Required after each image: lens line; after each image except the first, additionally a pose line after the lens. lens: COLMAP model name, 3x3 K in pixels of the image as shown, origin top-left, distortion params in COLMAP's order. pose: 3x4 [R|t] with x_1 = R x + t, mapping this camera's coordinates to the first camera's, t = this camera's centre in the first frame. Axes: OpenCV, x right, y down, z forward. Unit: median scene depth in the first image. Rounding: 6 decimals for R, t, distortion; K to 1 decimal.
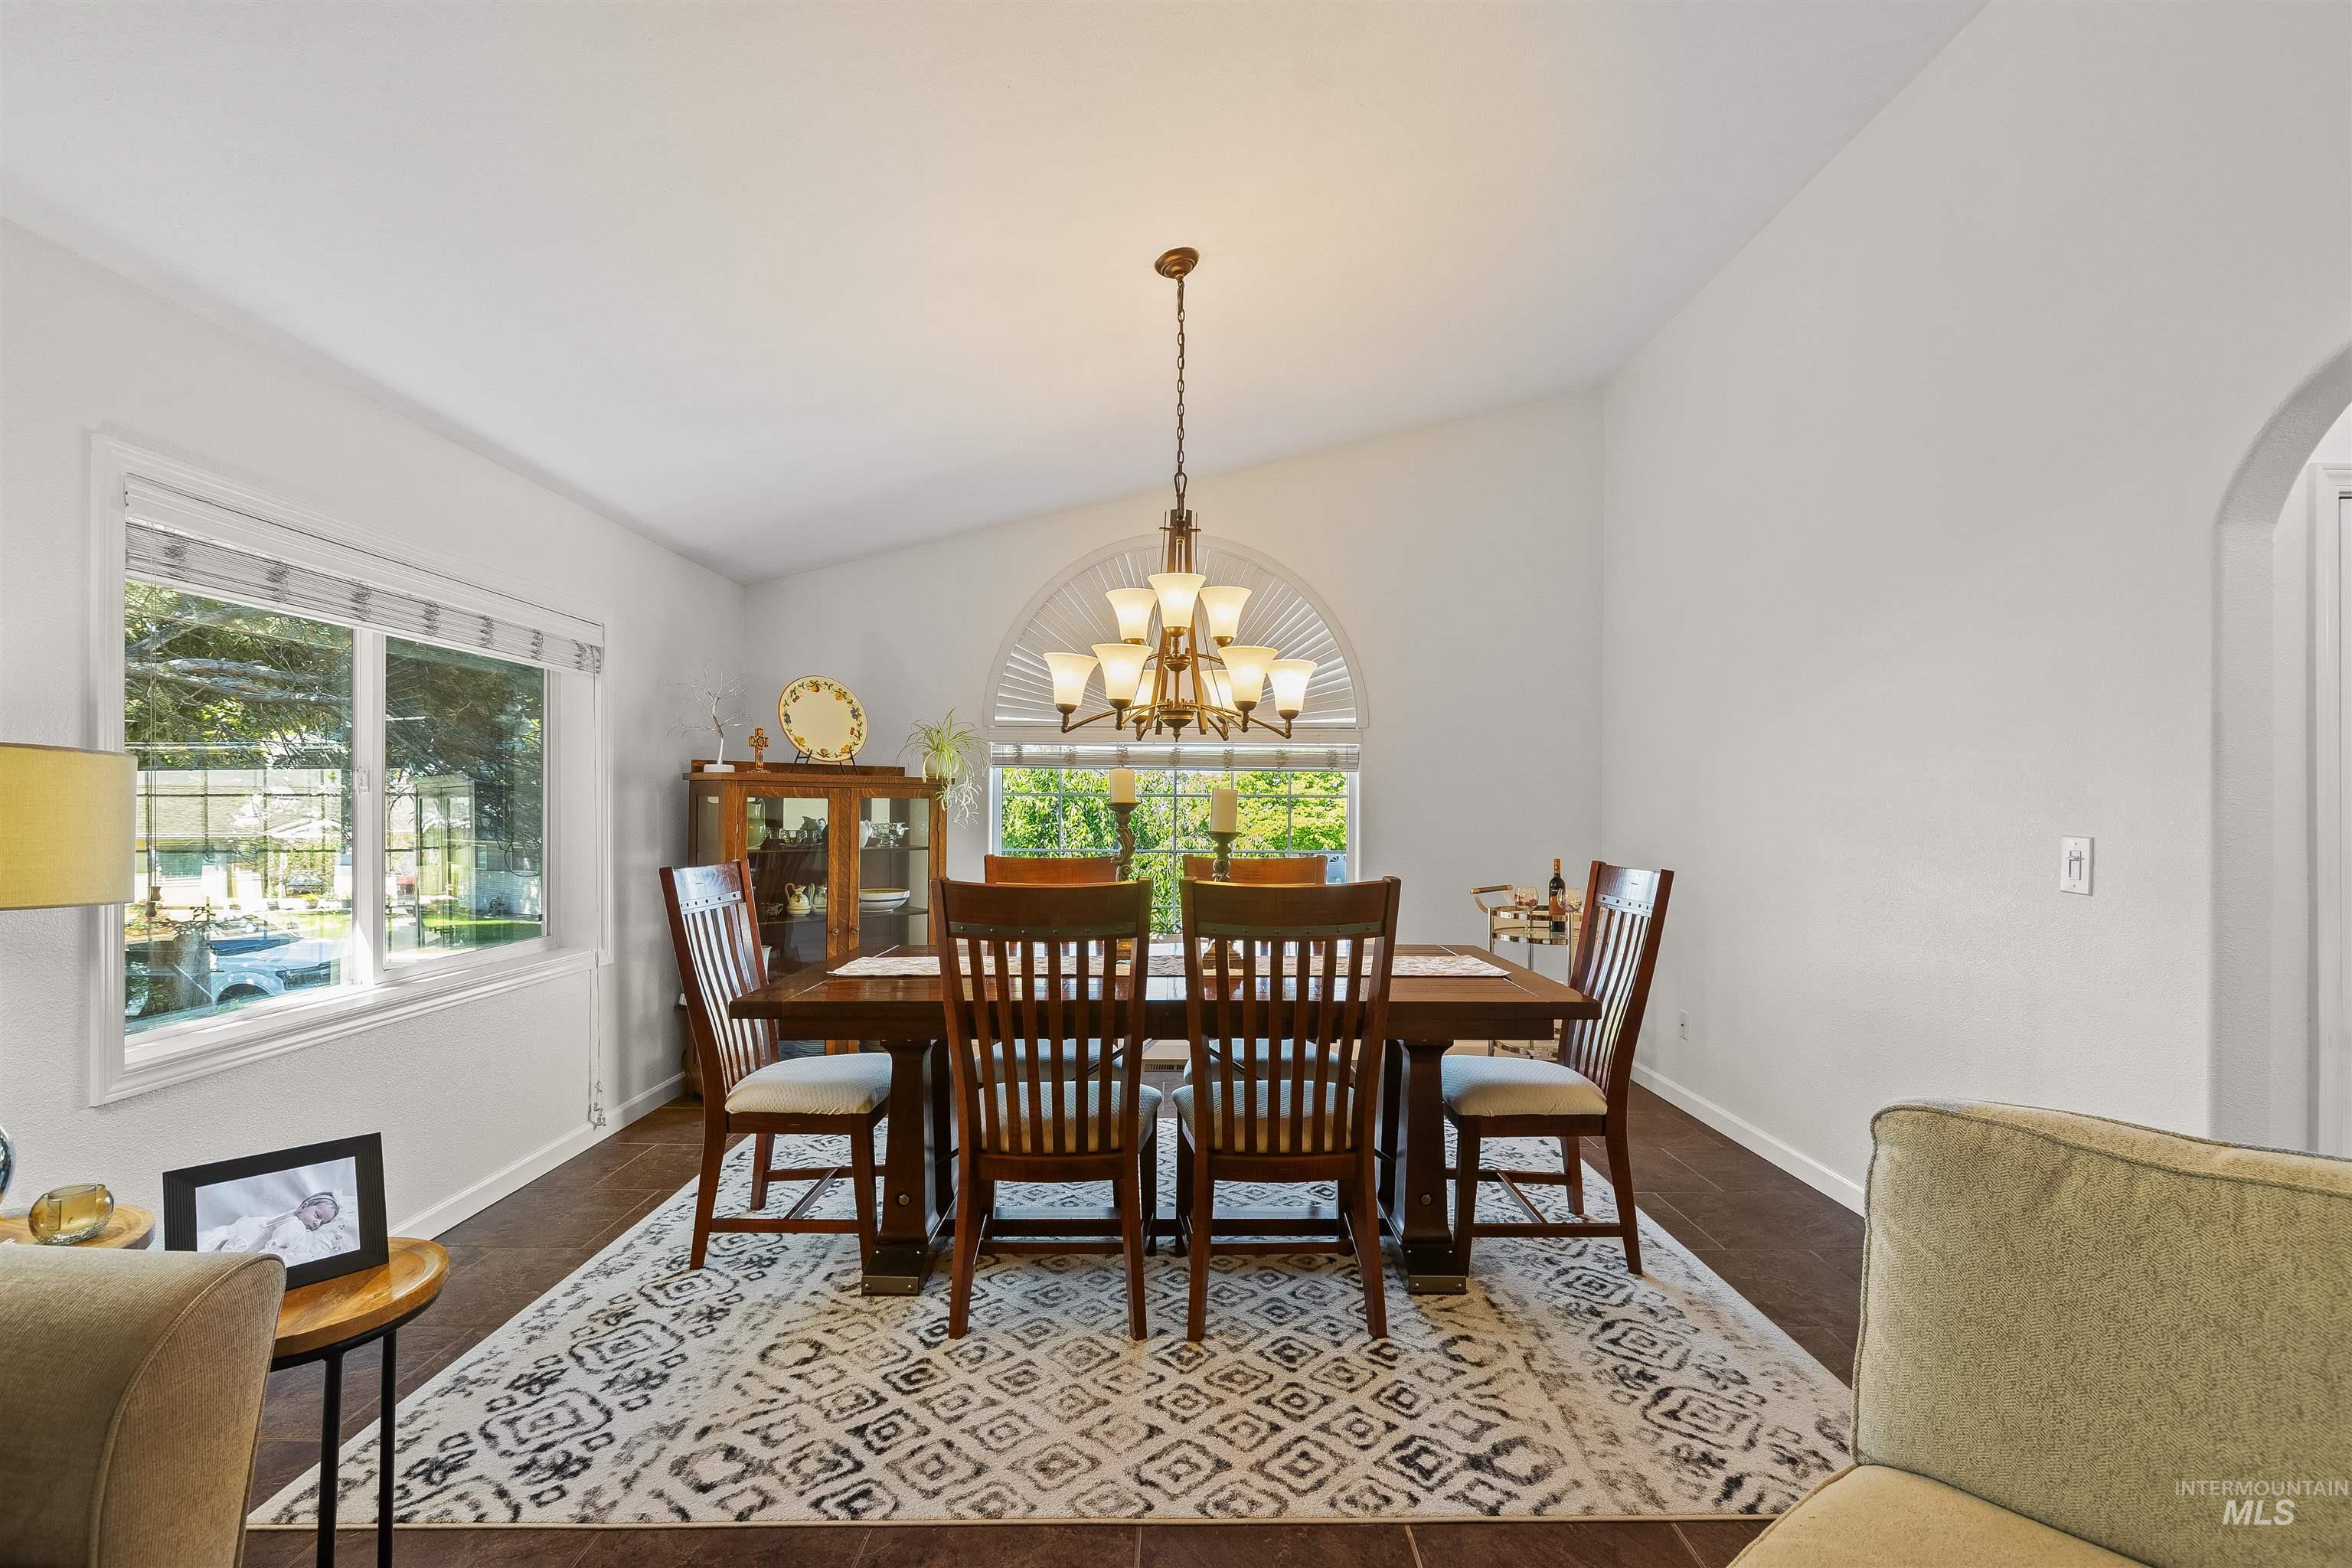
lens RADIAL K [[1079.1, 0, 1176.8], [0, 1079.1, 797.7], [0, 0, 1]] dist [-0.005325, 0.000853]
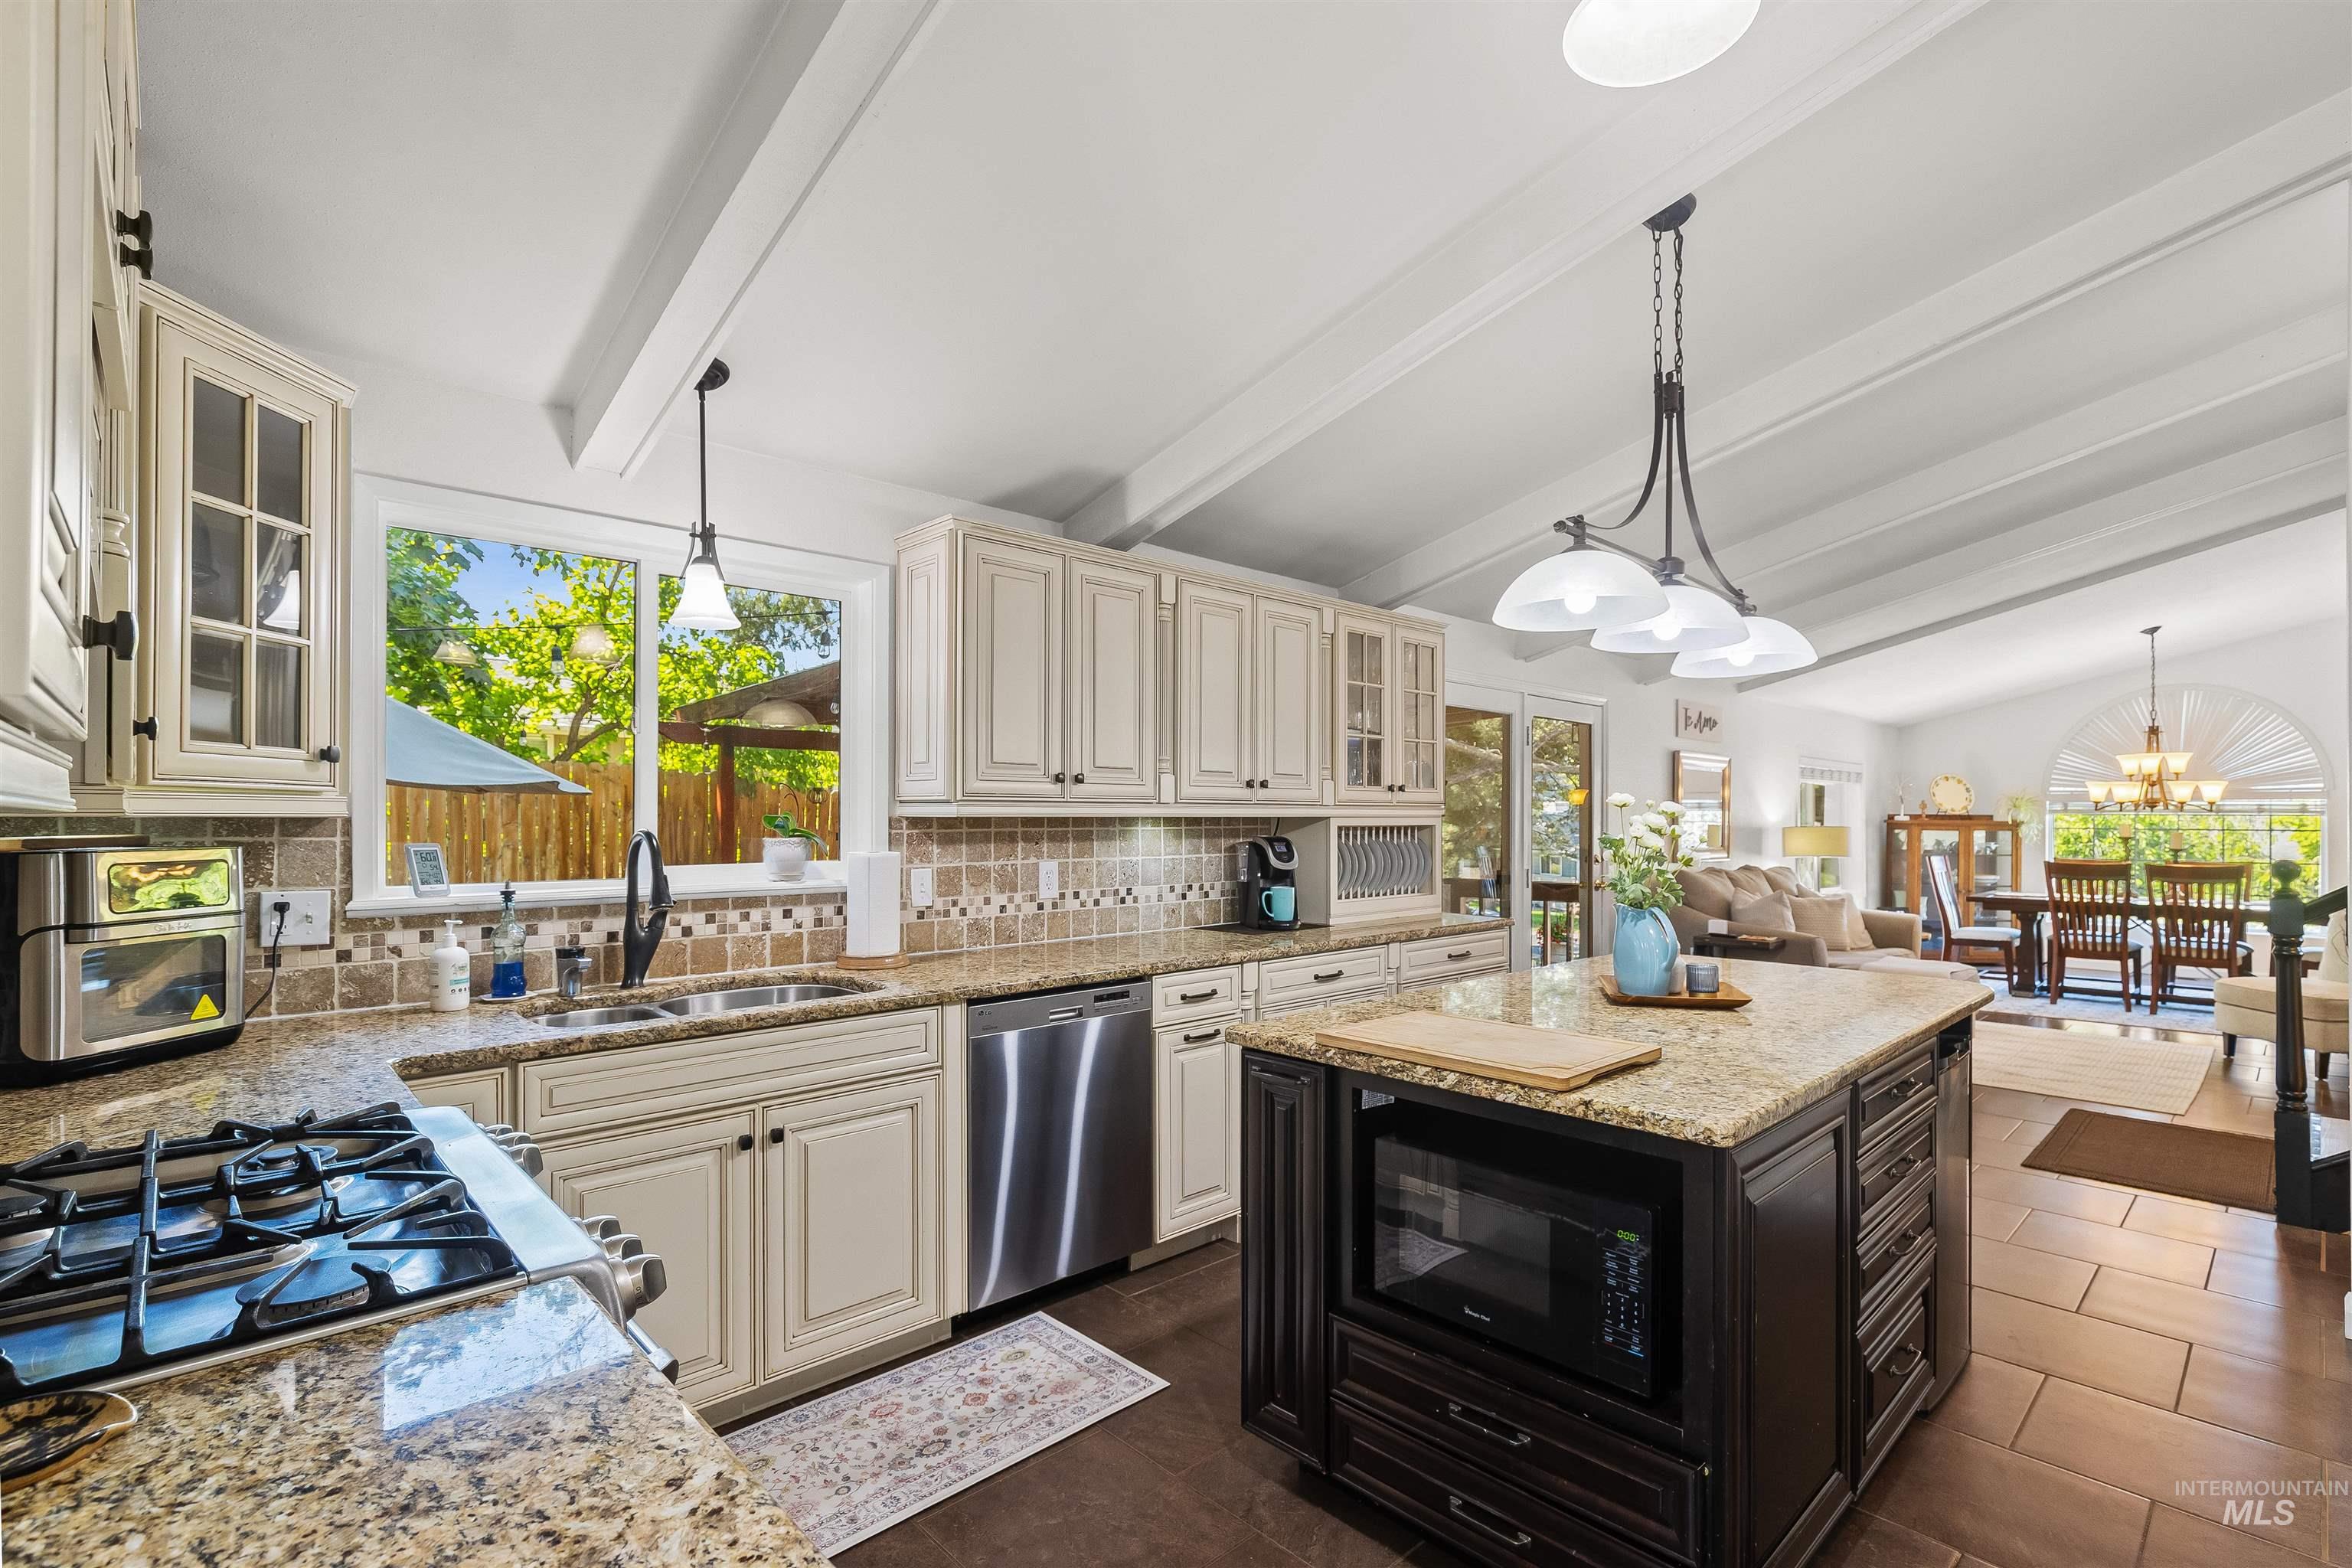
lens RADIAL K [[1079.1, 0, 1179.3], [0, 1079.1, 814.7], [0, 0, 1]] dist [-0.005325, 0.000853]
pose [[0.687419, -0.003900, -0.726250, 0.231973], [0.005126, 0.999987, -0.000517, -0.051546], [0.726243, -0.003368, 0.687430, -2.140573]]
